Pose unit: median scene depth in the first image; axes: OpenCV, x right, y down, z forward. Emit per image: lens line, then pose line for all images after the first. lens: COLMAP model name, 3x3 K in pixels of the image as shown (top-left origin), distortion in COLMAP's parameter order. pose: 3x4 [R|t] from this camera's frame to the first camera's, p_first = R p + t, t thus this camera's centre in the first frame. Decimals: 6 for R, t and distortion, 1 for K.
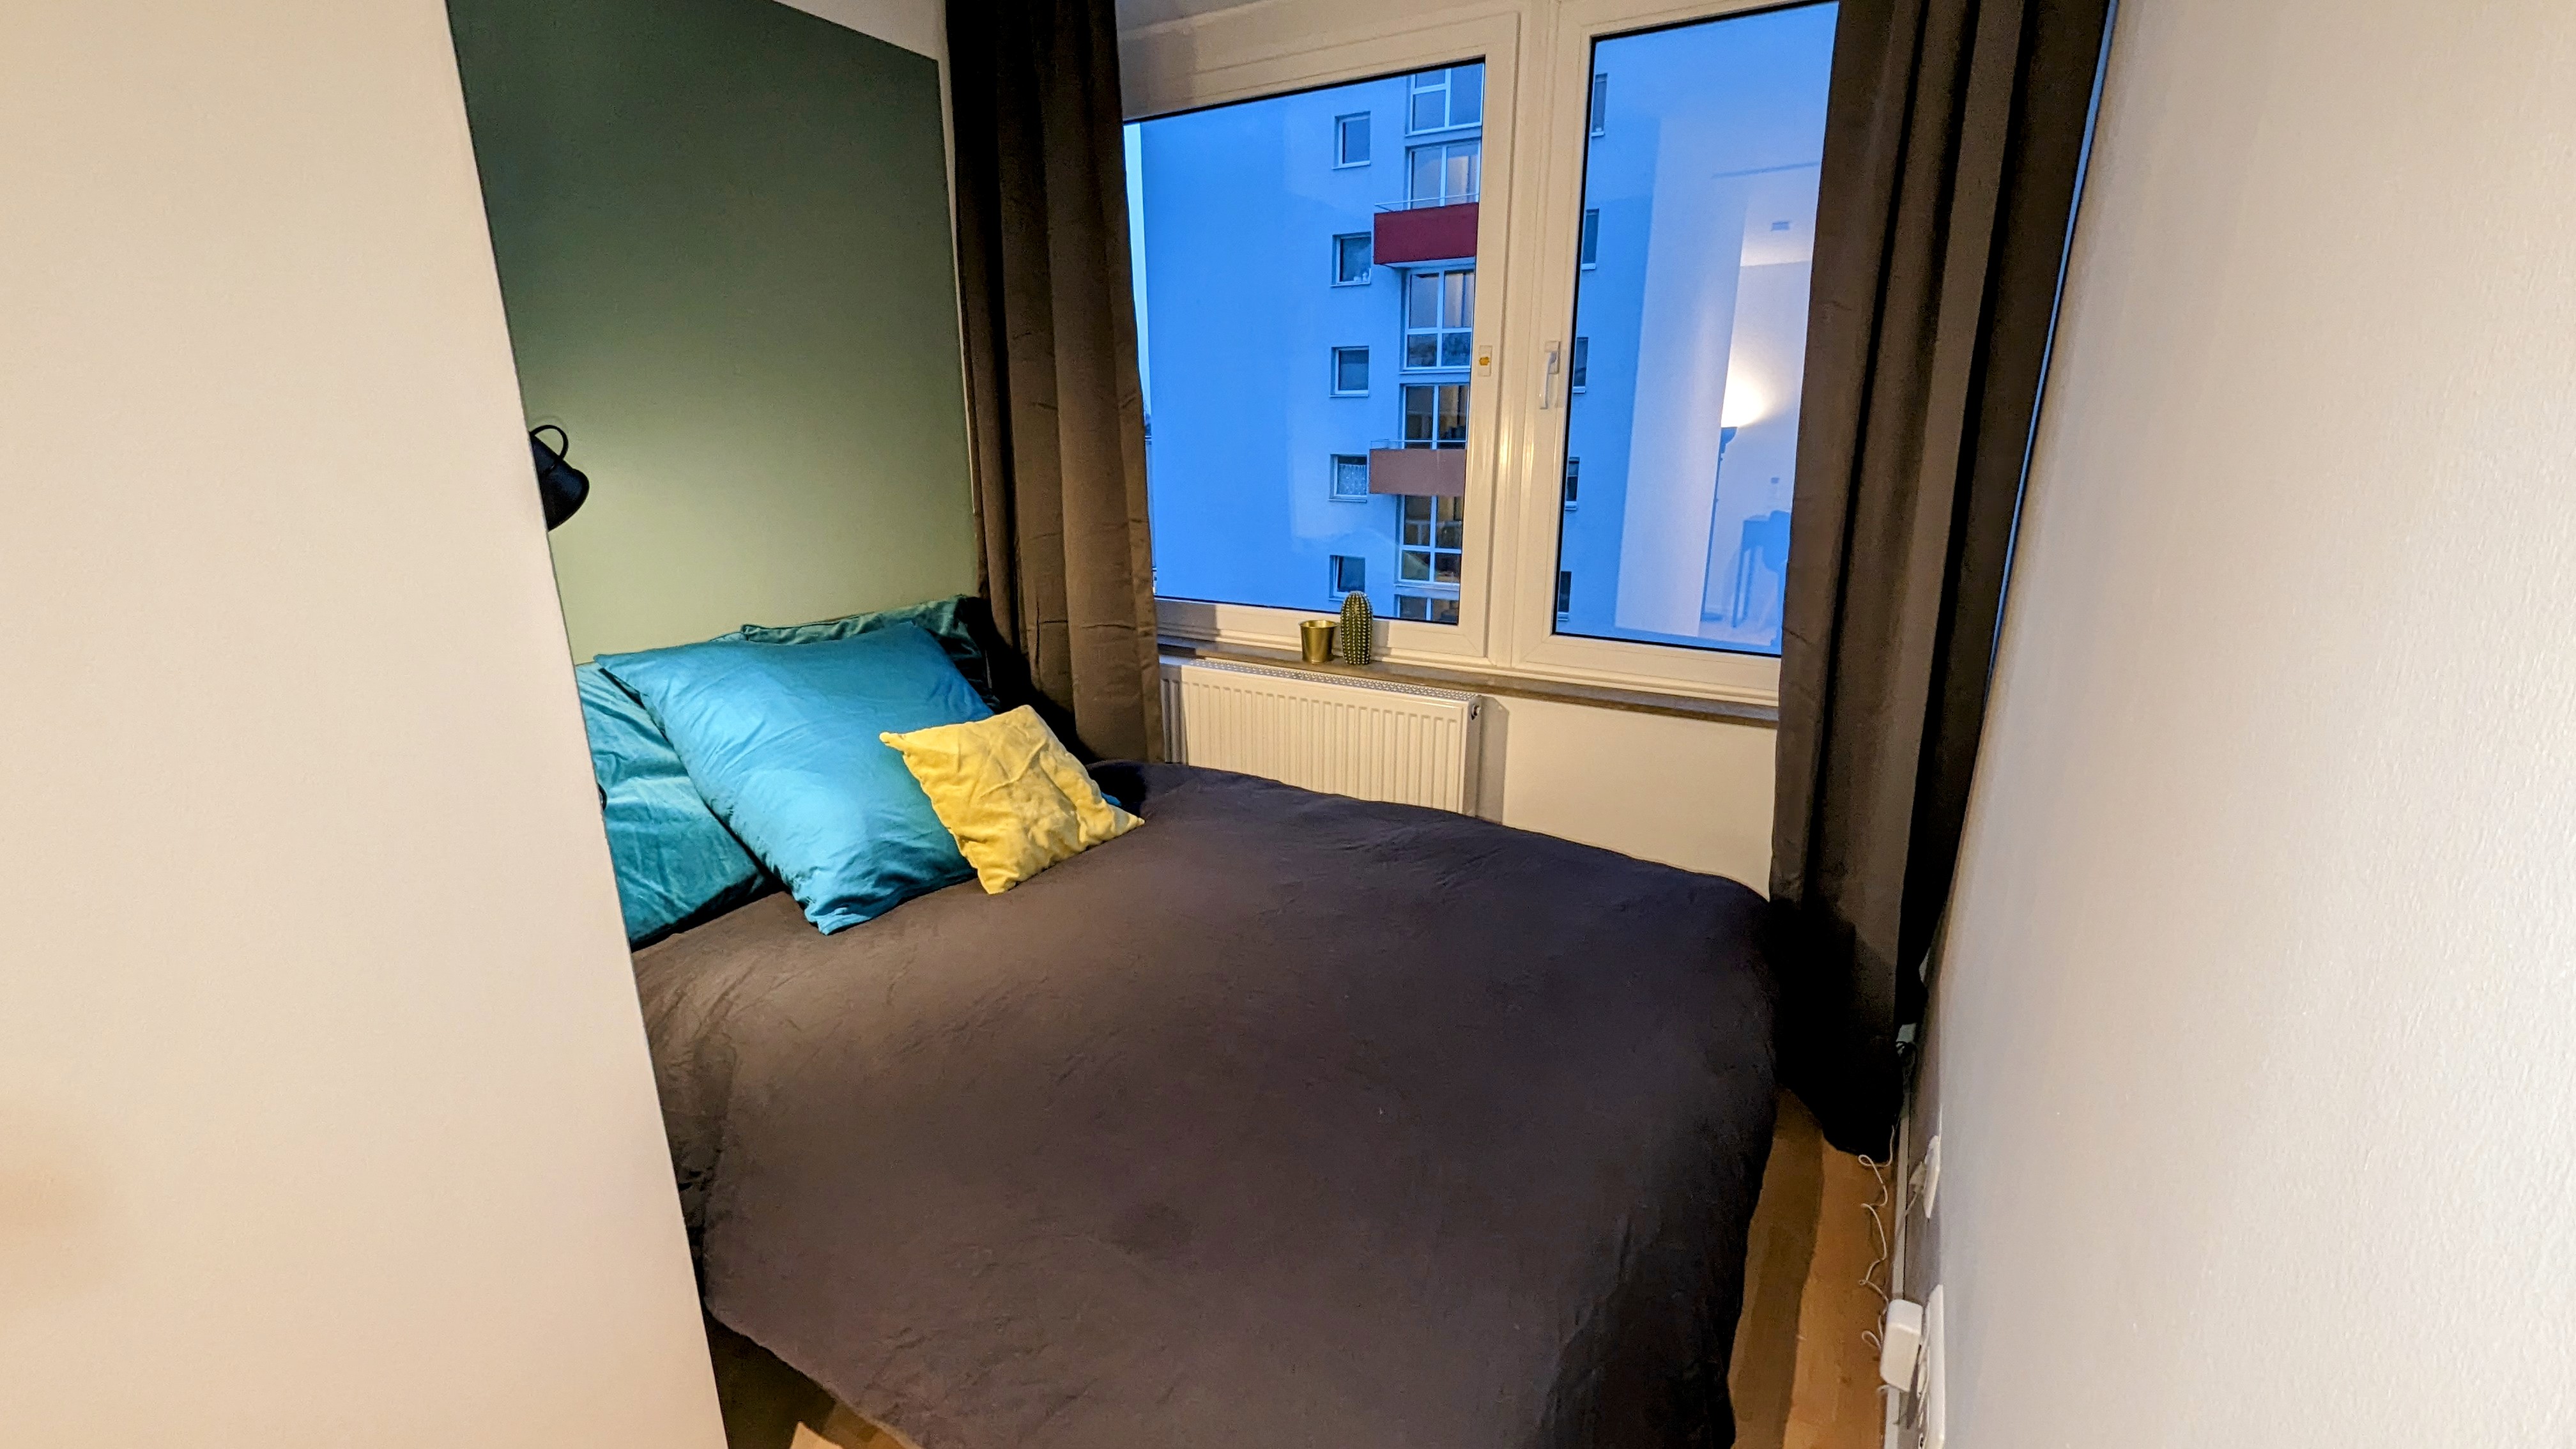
lens RADIAL K [[1064.4, 0, 1297.1], [0, 1064.4, 737.9], [0, 0, 1]] dist [-0.001043, -0.000910]
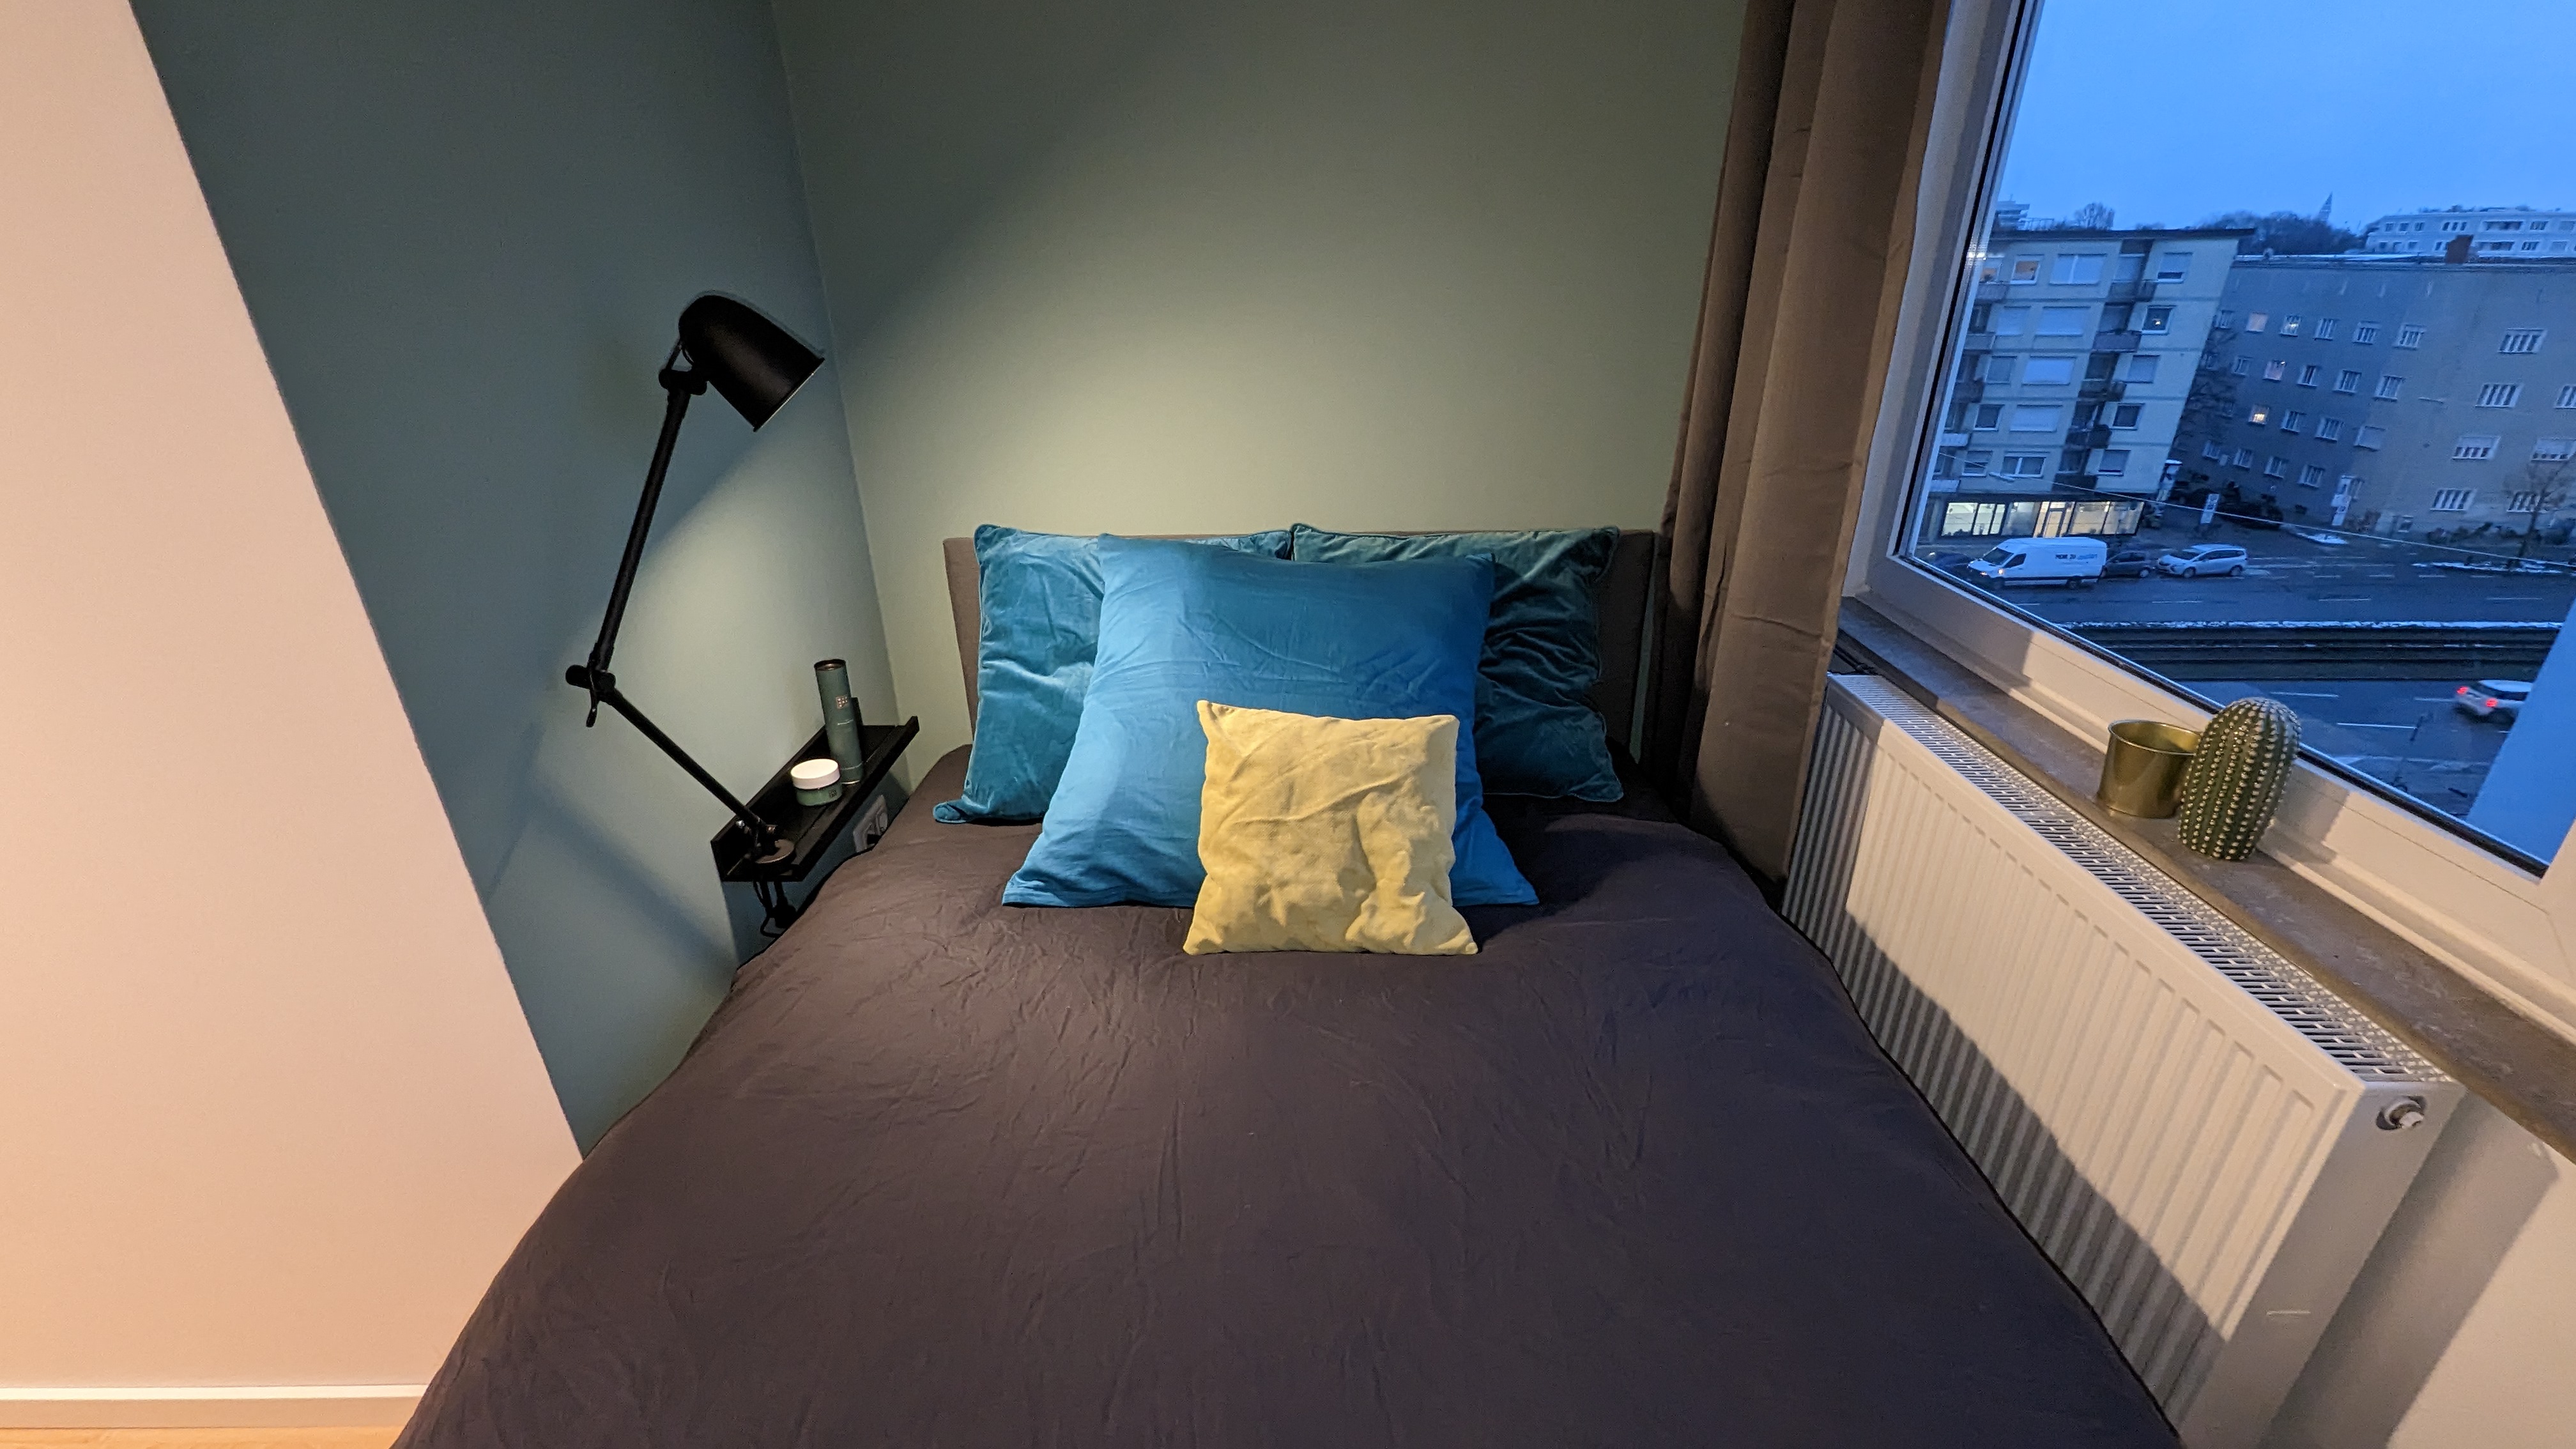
lens RADIAL K [[1064.4, 0, 1297.1], [0, 1064.4, 737.9], [0, 0, 1]] dist [-0.001043, -0.000910]
pose [[0.494186, 0.353442, -0.794266, 0.293264], [-0.230630, 0.934190, 0.272211, -0.210398], [0.838207, 0.048659, 0.543178, 0.608247]]
